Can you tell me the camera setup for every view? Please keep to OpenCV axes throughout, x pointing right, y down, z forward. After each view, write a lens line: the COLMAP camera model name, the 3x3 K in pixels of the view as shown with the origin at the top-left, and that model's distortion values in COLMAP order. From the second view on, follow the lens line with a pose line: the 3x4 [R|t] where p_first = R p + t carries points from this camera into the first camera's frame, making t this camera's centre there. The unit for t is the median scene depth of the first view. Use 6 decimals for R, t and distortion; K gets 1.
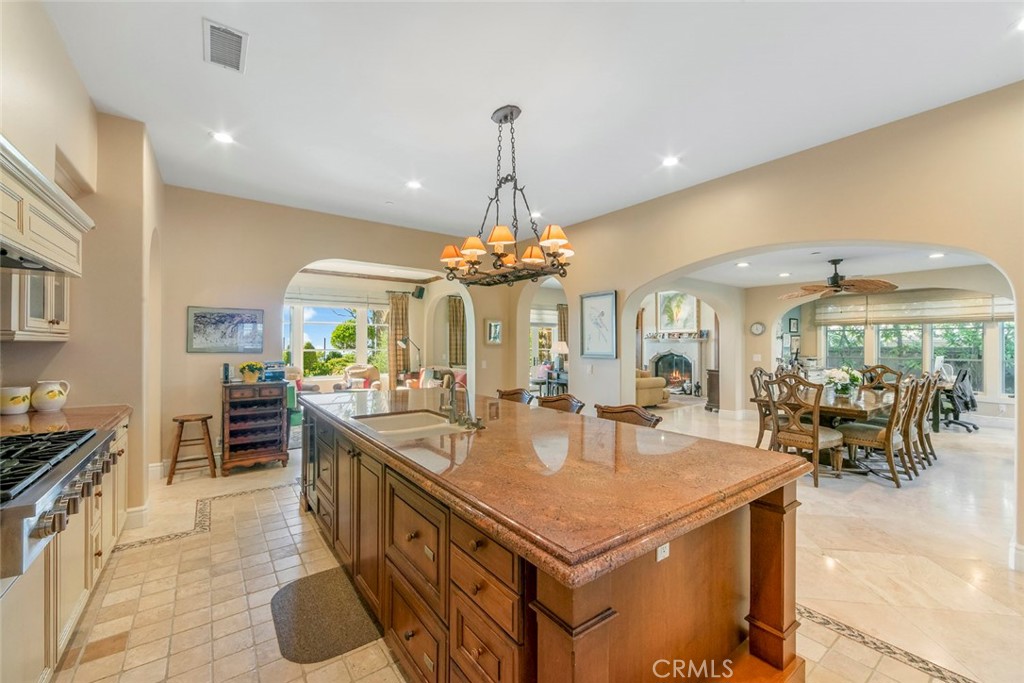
lens RADIAL K [[418.0, 0, 507.0], [0, 418.0, 337.4], [0, 0, 1]] dist [-0.002582, -0.000307]
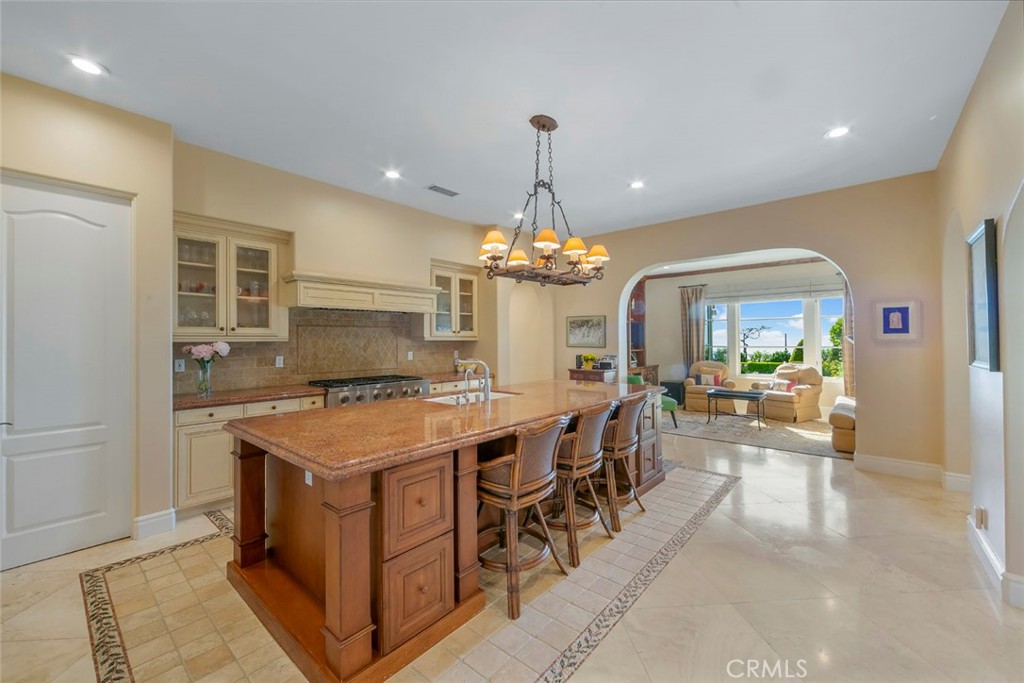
lens RADIAL K [[407.3, 0, 507.8], [0, 407.3, 337.8], [0, 0, 1]] dist [0.000016, 0.000108]
pose [[0.219725, -0.009839, -0.975512, 0.342509], [0.018970, 0.999803, -0.005811, 0.004190], [0.975377, -0.017229, 0.219869, 0.228389]]
